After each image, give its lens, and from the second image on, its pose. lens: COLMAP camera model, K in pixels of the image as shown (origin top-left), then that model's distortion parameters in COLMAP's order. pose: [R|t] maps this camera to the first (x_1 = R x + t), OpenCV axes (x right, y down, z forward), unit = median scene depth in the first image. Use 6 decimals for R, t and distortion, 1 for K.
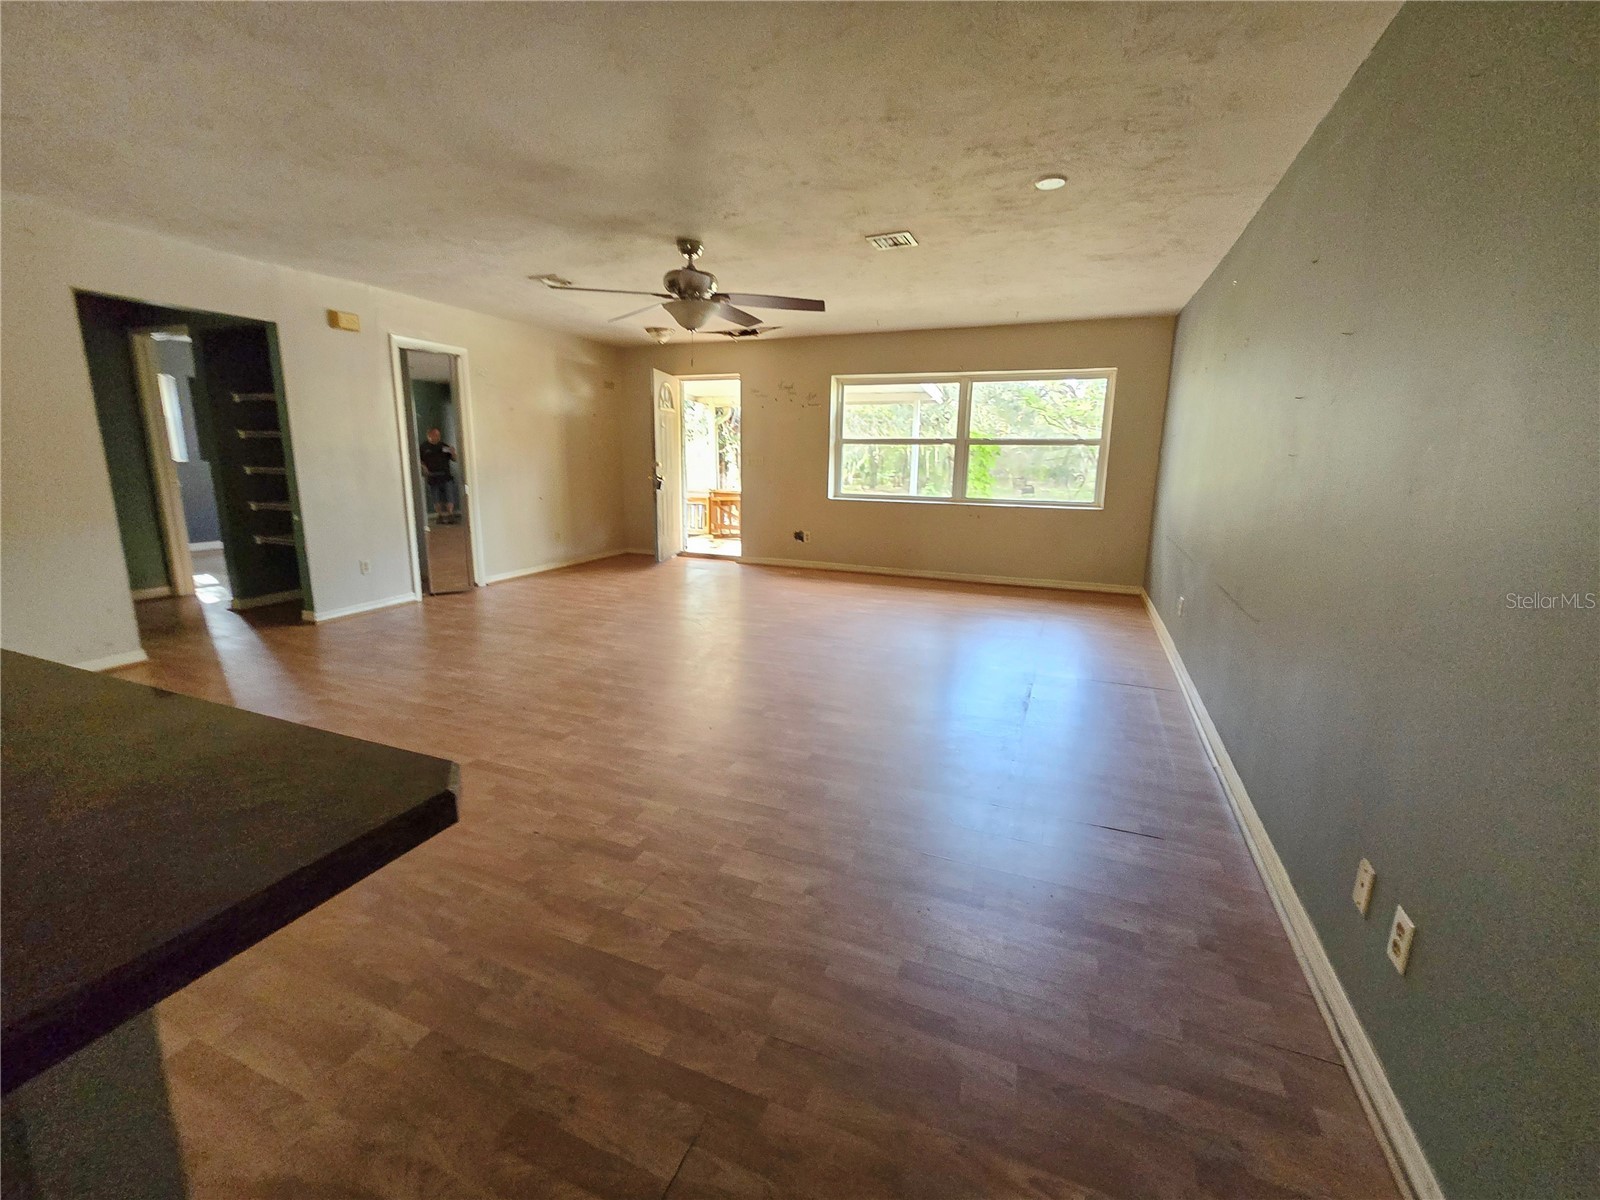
lens RADIAL K [[657.5, 0, 793.4], [0, 657.5, 592.3], [0, 0, 1]] dist [-0.000924, -0.000227]
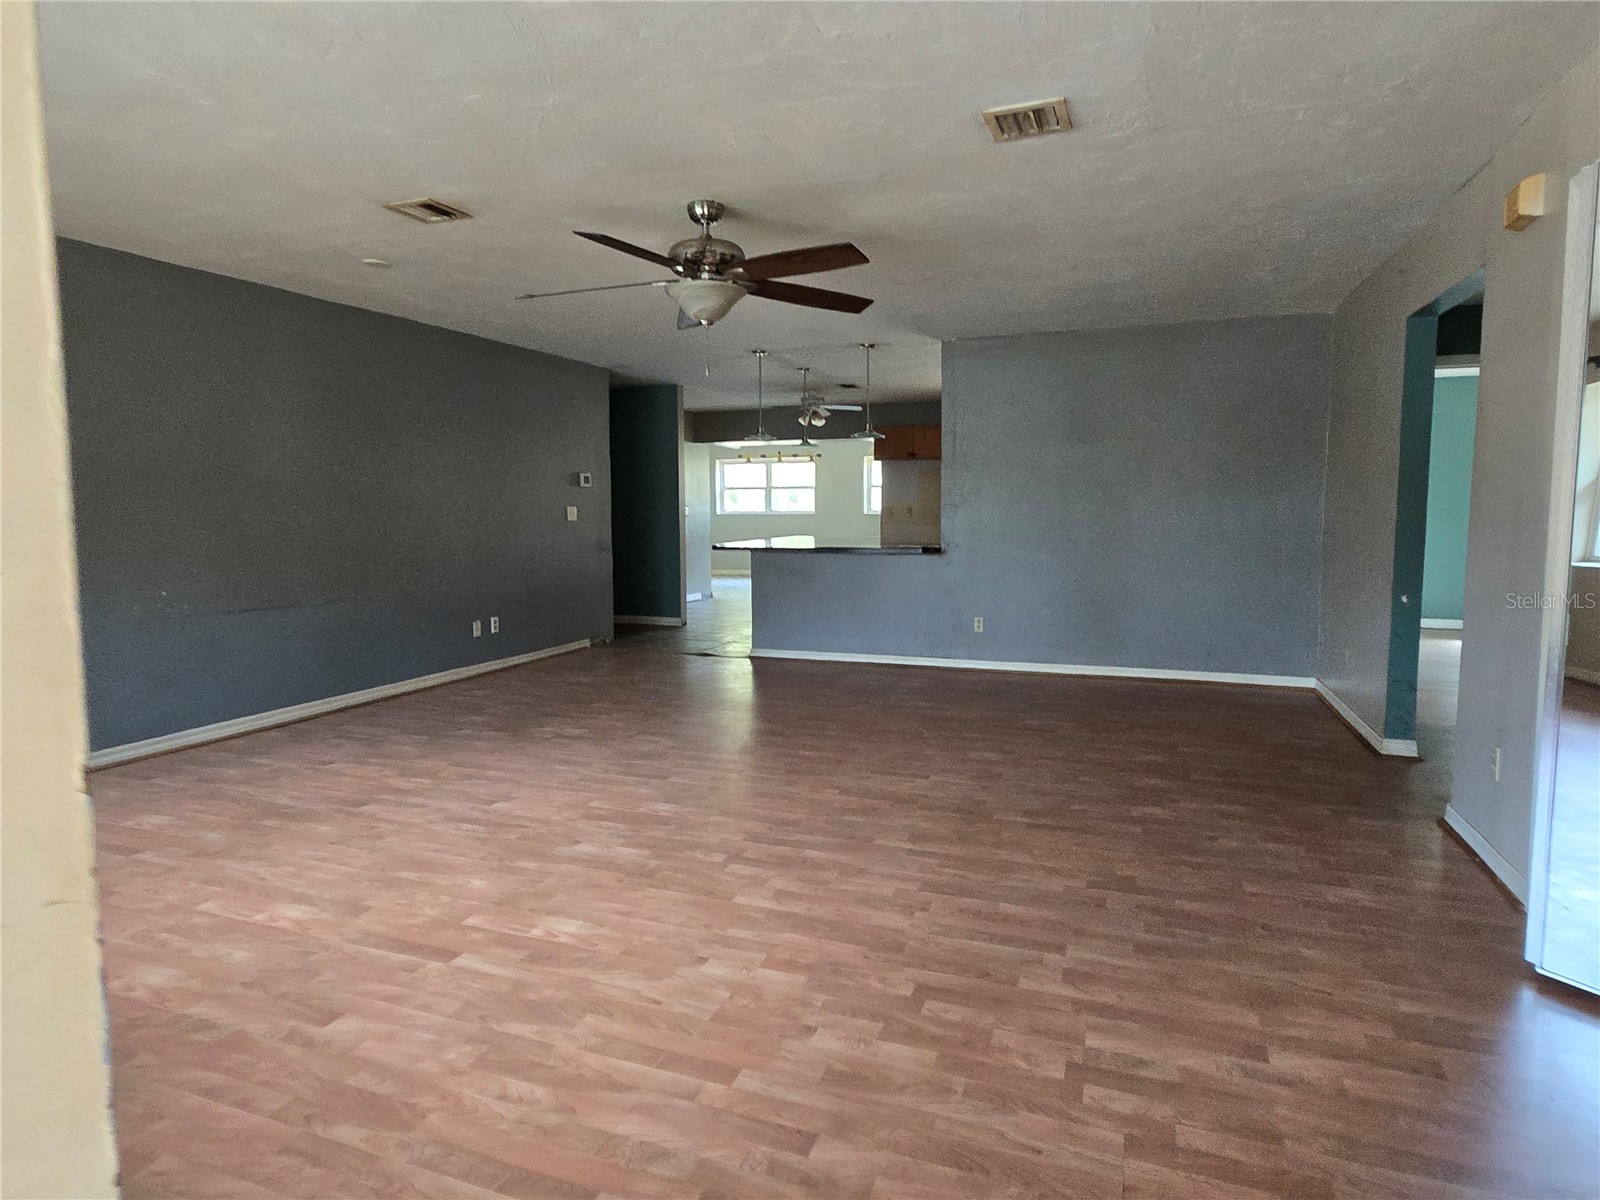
lens RADIAL K [[892.2, 0, 801.5], [0, 892.2, 589.3], [0, 0, 1]] dist [0.001324, -0.000084]
pose [[-0.999877, -0.008654, -0.013096, -0.255019], [-0.012172, 0.954254, 0.298748, -0.421857], [0.009911, 0.298870, -0.954242, 2.025394]]
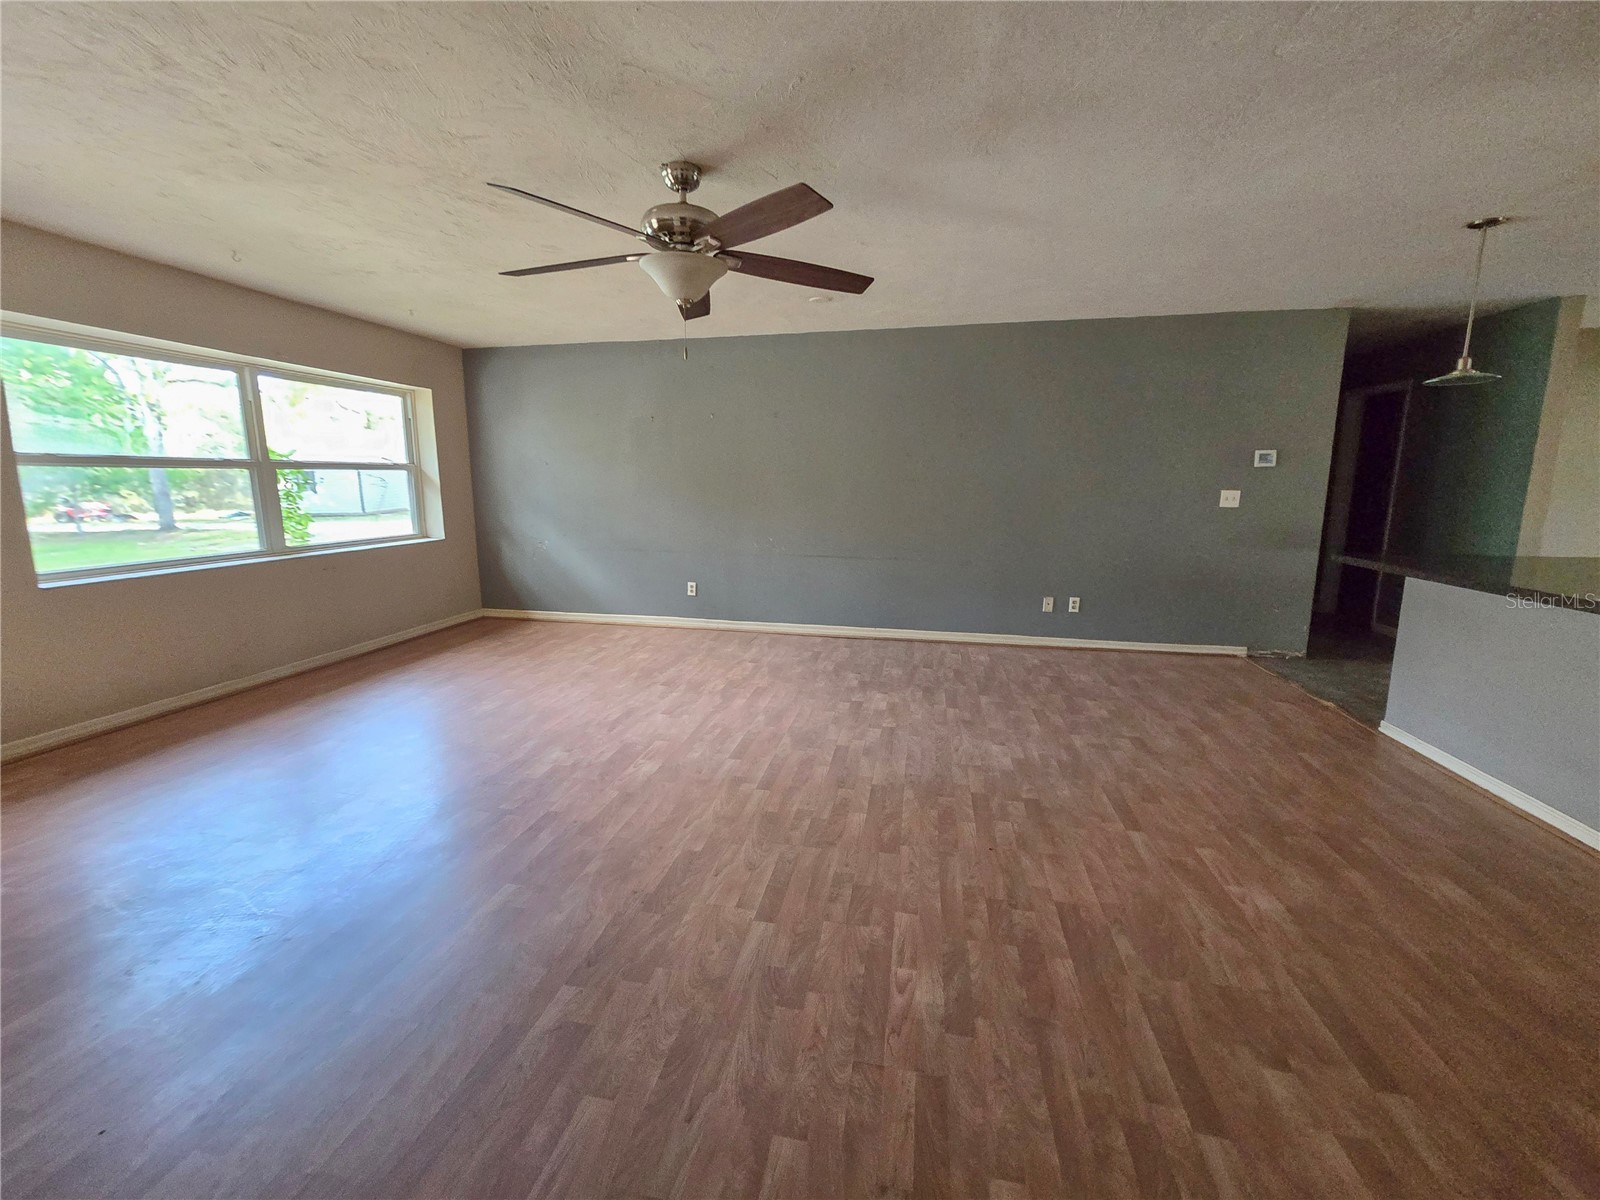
lens RADIAL K [[657.5, 0, 793.4], [0, 657.5, 592.3], [0, 0, 1]] dist [-0.000924, -0.000227]
pose [[-0.179203, -0.176508, 0.967849, -0.875257], [0.202497, 0.956092, 0.211858, -0.243955], [-0.962747, 0.233952, -0.135592, 1.073712]]
